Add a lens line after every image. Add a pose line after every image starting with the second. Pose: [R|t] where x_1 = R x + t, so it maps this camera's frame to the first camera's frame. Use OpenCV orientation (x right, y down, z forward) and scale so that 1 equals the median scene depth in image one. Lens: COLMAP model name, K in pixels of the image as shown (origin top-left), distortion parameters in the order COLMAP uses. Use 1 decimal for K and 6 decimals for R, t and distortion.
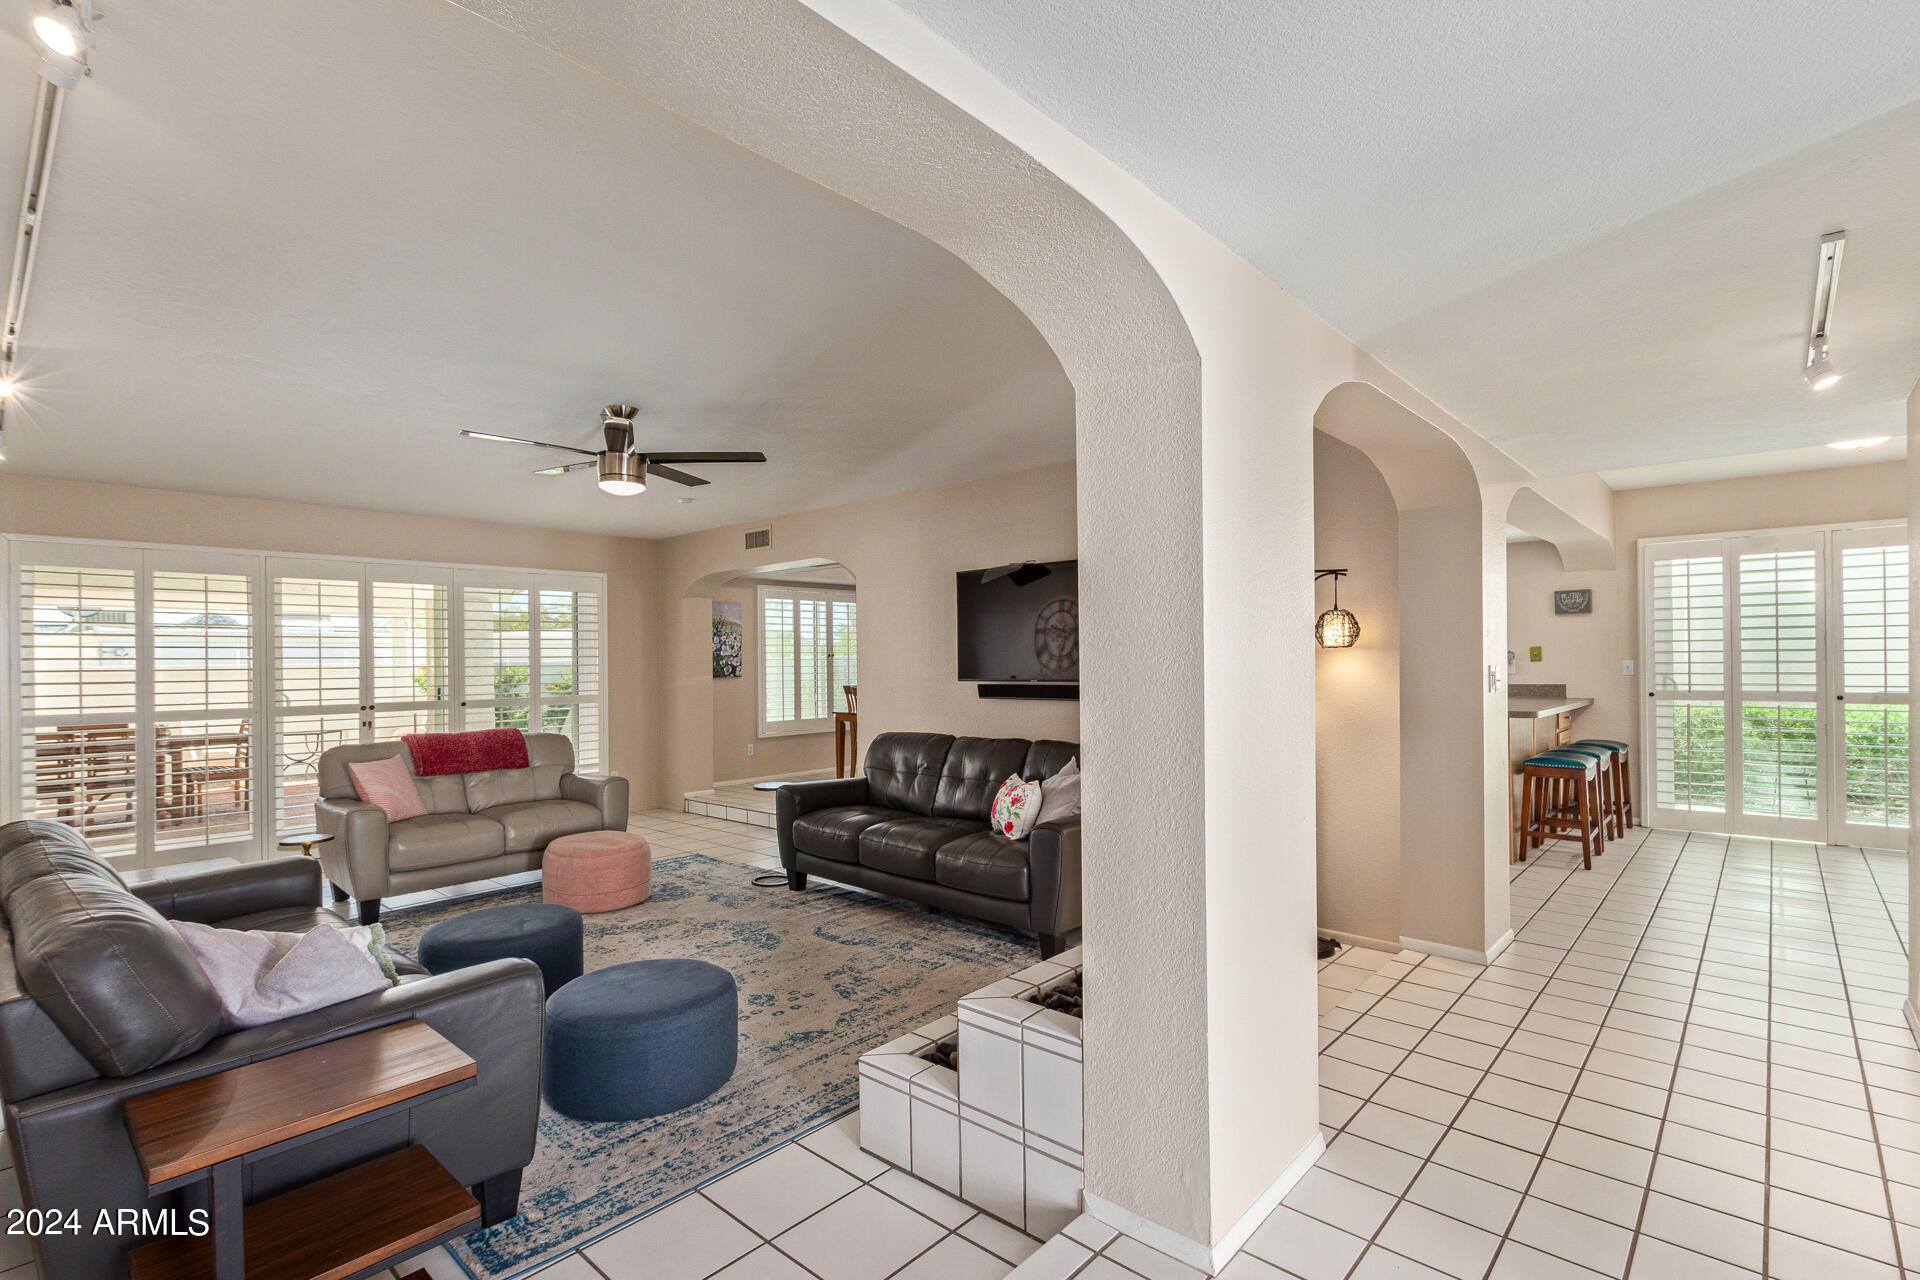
lens RADIAL K [[892.1, 0, 967.2], [0, 892.1, 644.6], [0, 0, 1]] dist [0.006917, -0.000367]
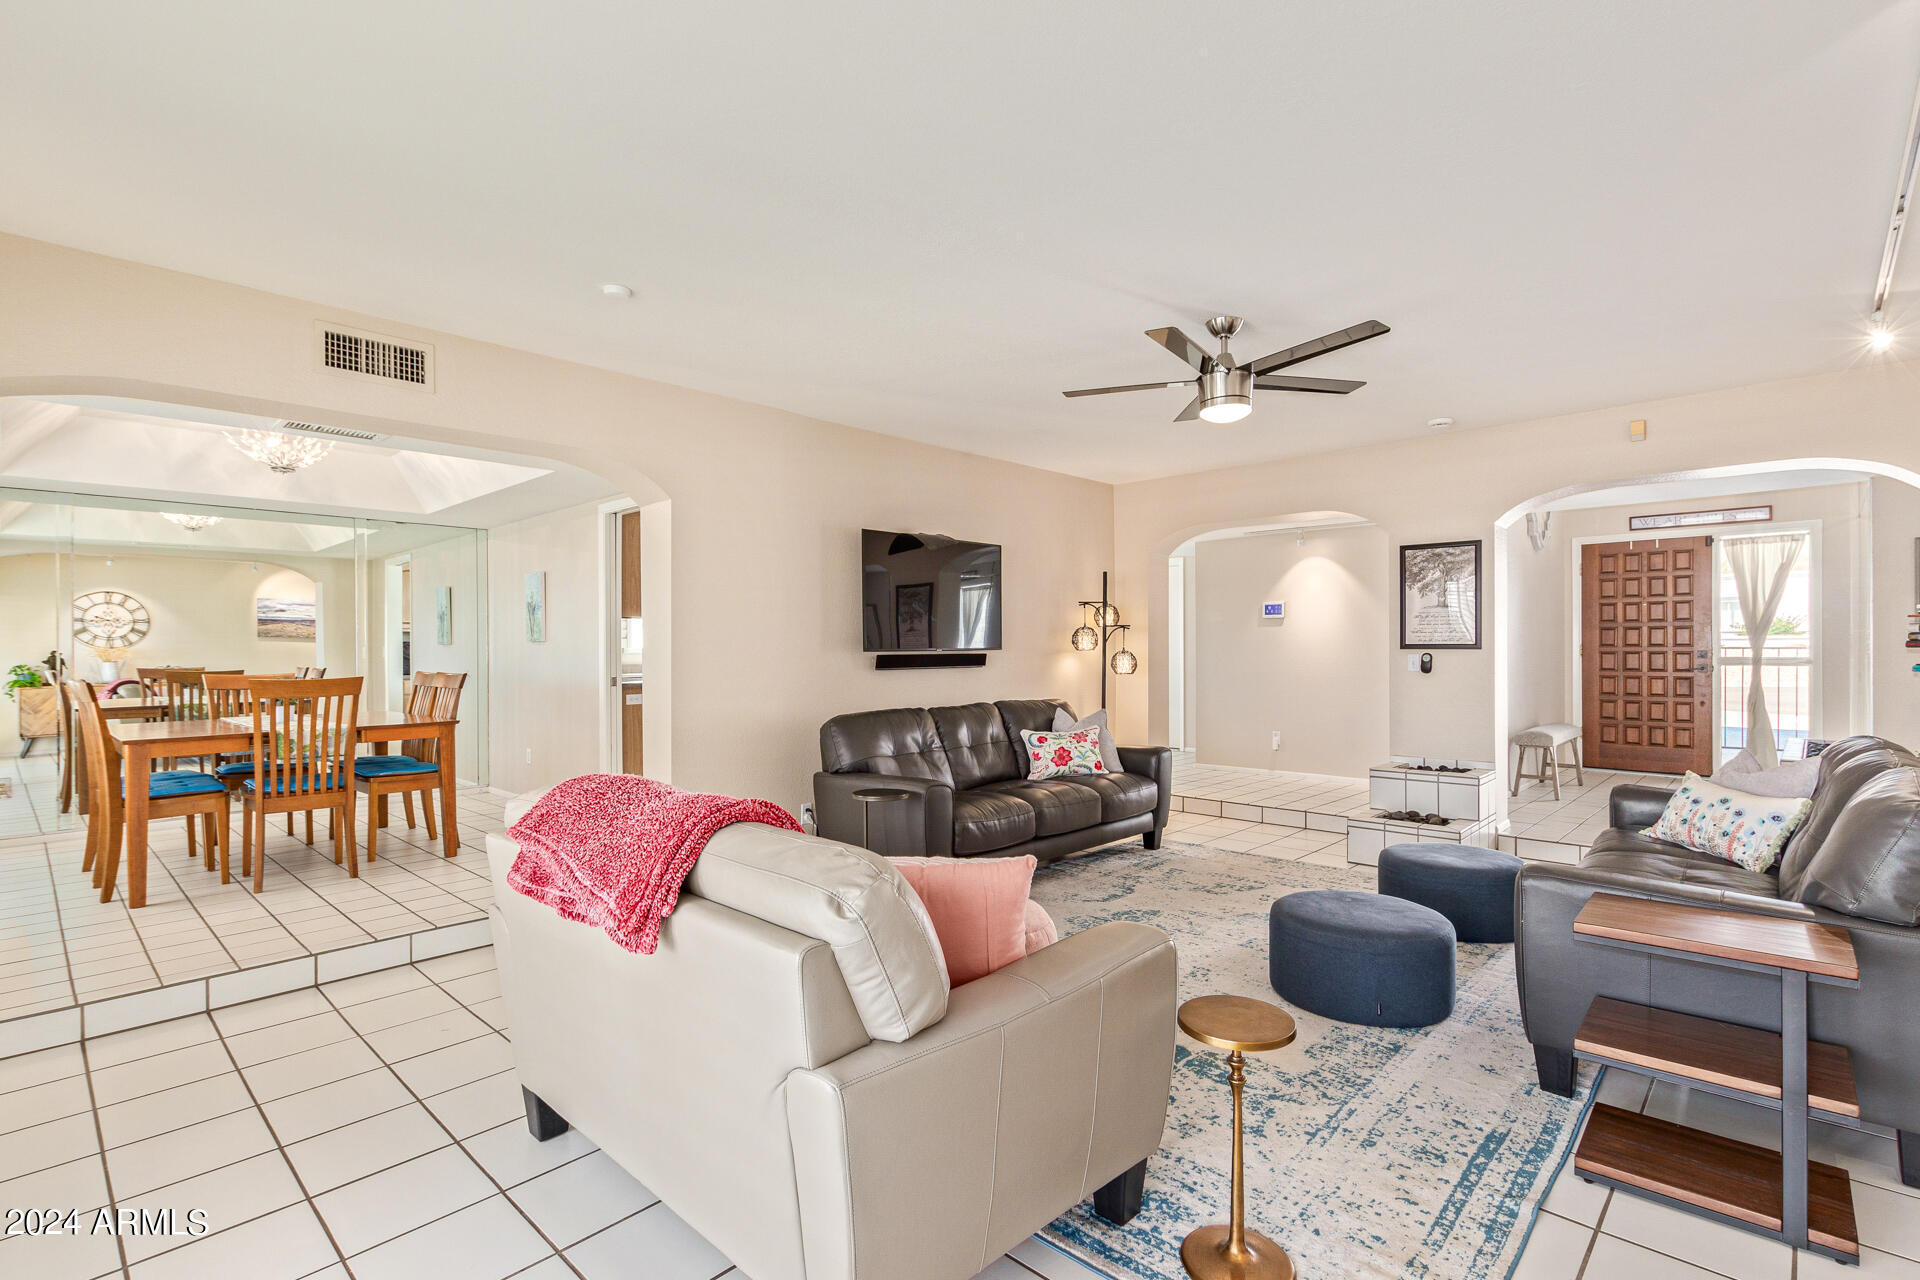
lens RADIAL K [[899.4, 0, 967.2], [0, 899.4, 651.0], [0, 0, 1]] dist [0.016184, 0.000196]
pose [[0.017892, 0.008682, 0.999802, -0.905487], [-0.011675, 0.999896, -0.008474, 0.047517], [-0.999772, -0.011522, 0.017991, 0.887775]]
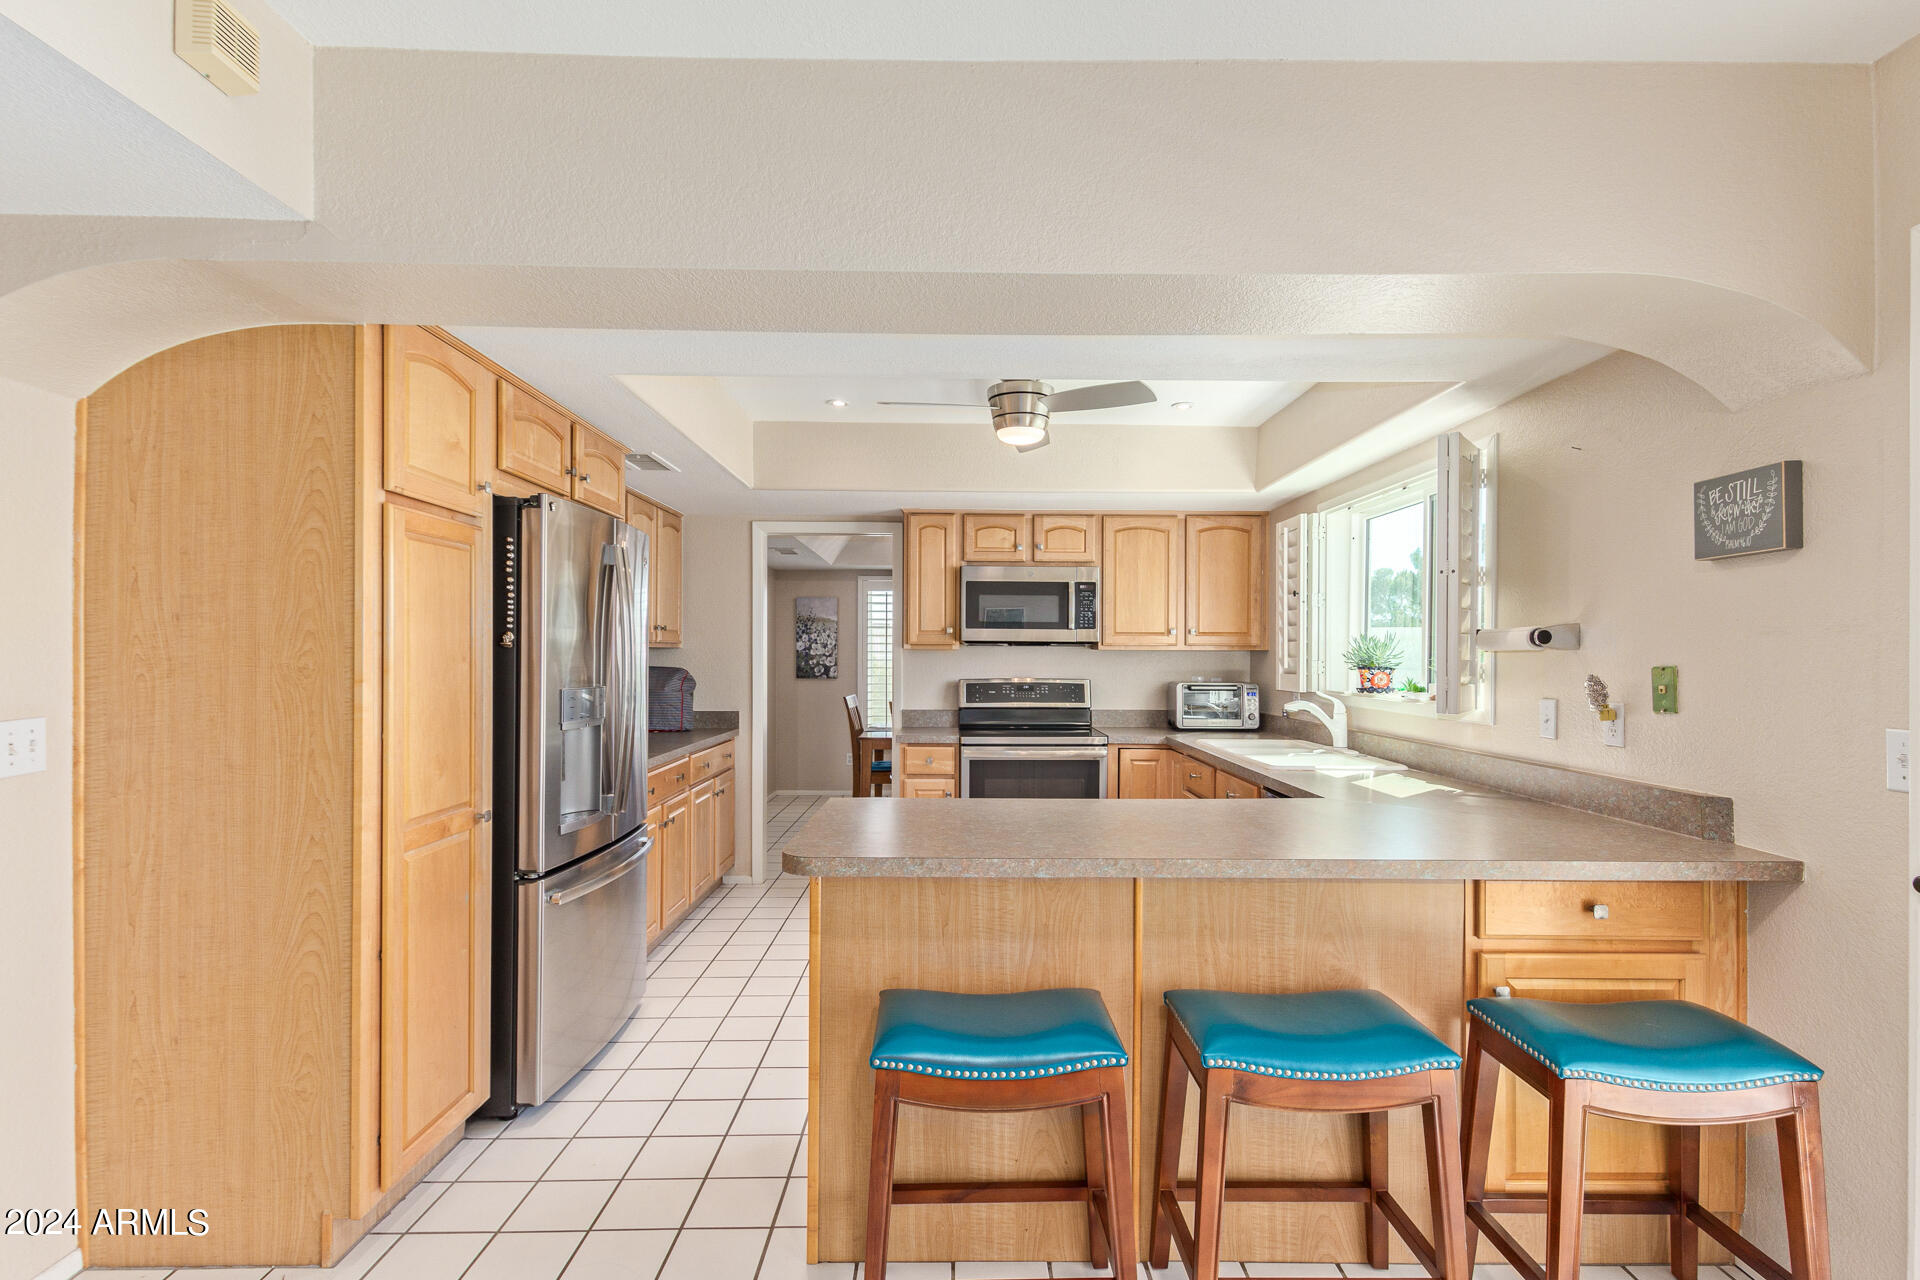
lens RADIAL K [[924.8, 0, 971.5], [0, 924.8, 652.0], [0, 0, 1]] dist [0.006889, 0.000239]
pose [[0.683700, 0.010956, -0.729681, 0.851006], [0.002070, 0.999854, 0.016951, -0.010447], [0.729760, -0.013100, 0.683578, 0.724439]]
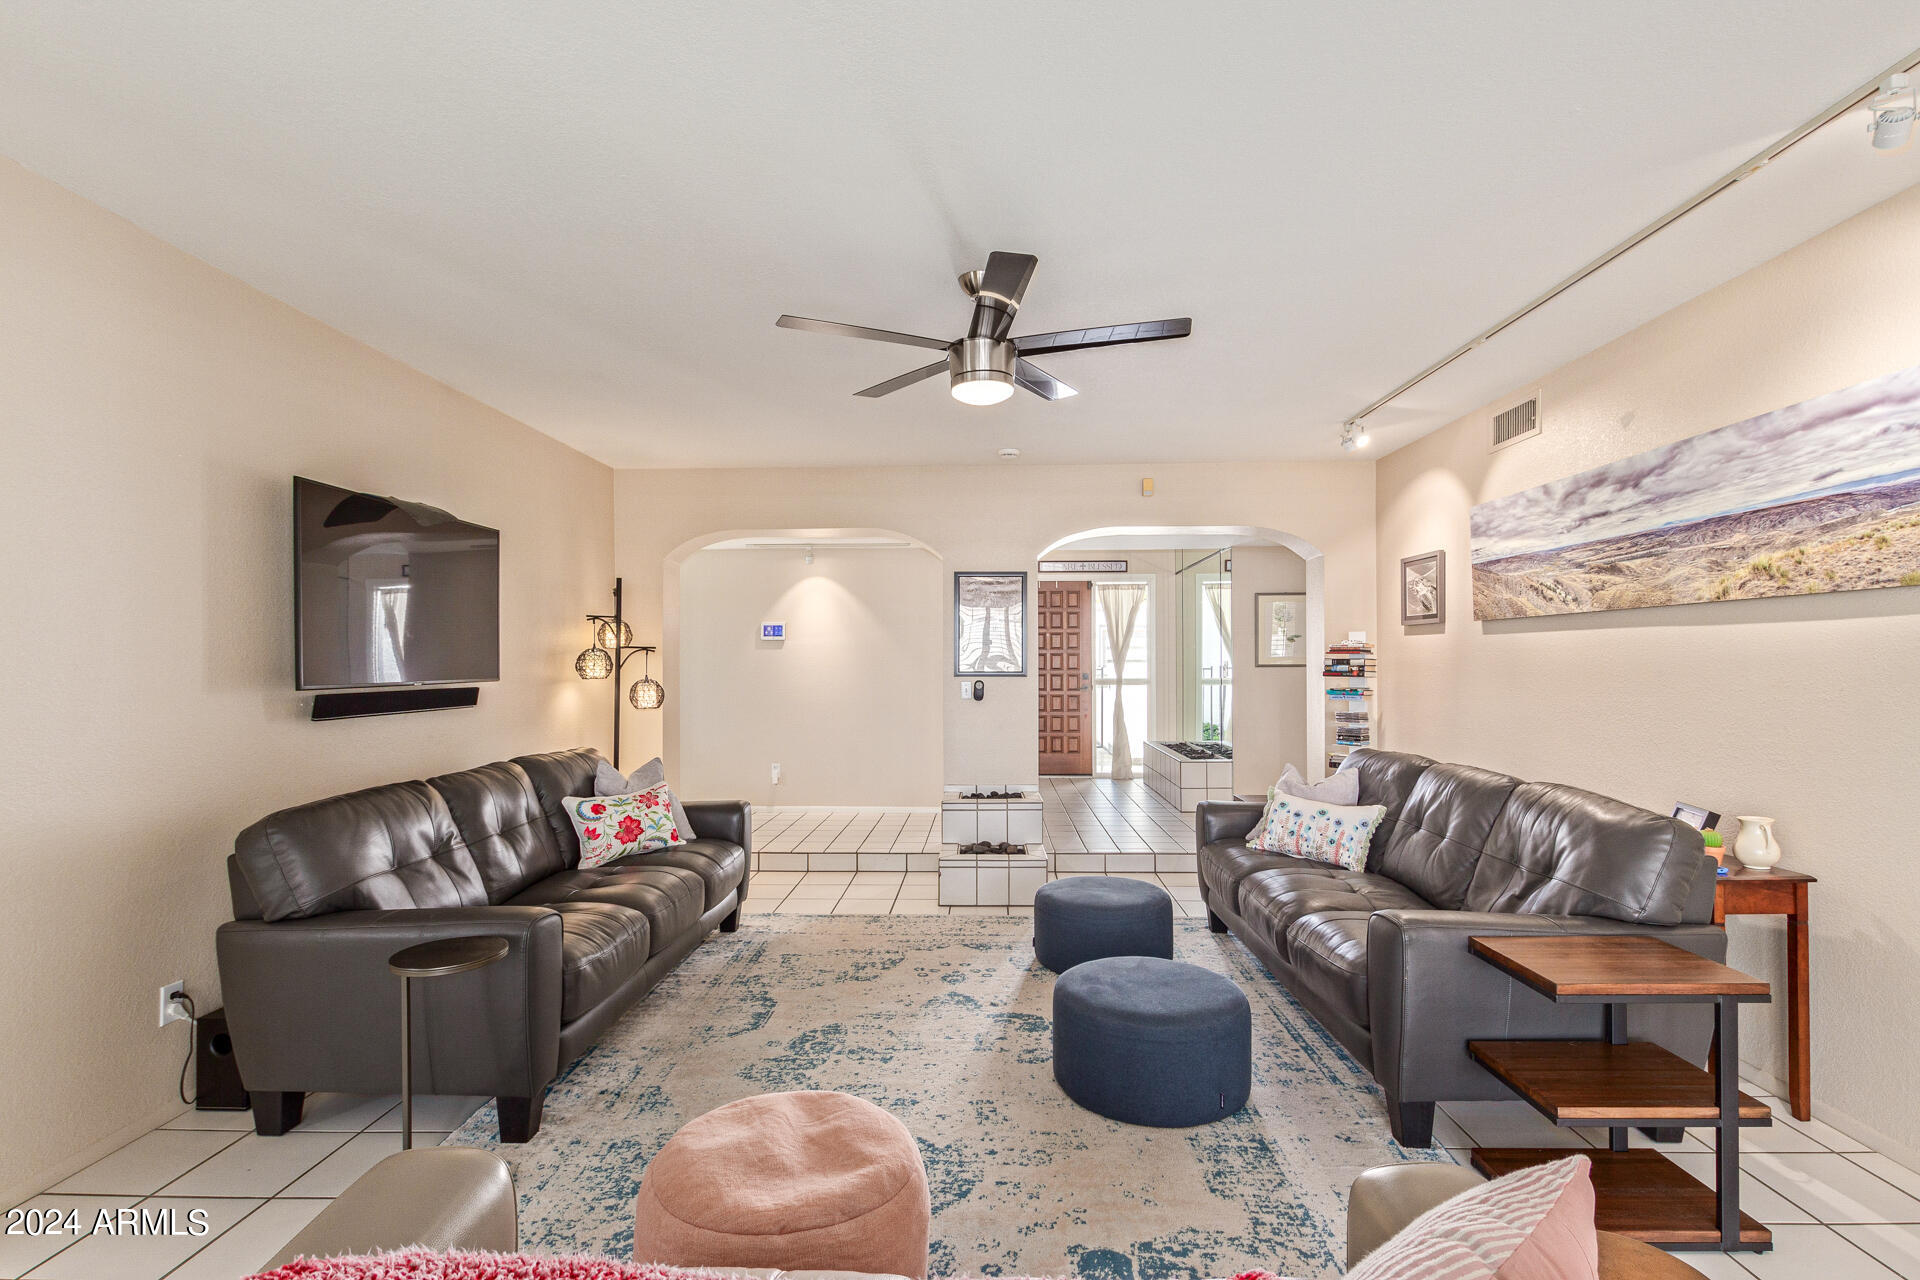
lens RADIAL K [[890.1, 0, 964.2], [0, 890.1, 663.1], [0, 0, 1]] dist [0.006019, -0.000011]
pose [[-0.647009, 0.012159, 0.762386, -0.645186], [-0.002714, 0.999830, -0.018248, 0.034442], [-0.762478, -0.013876, -0.646866, 1.047355]]
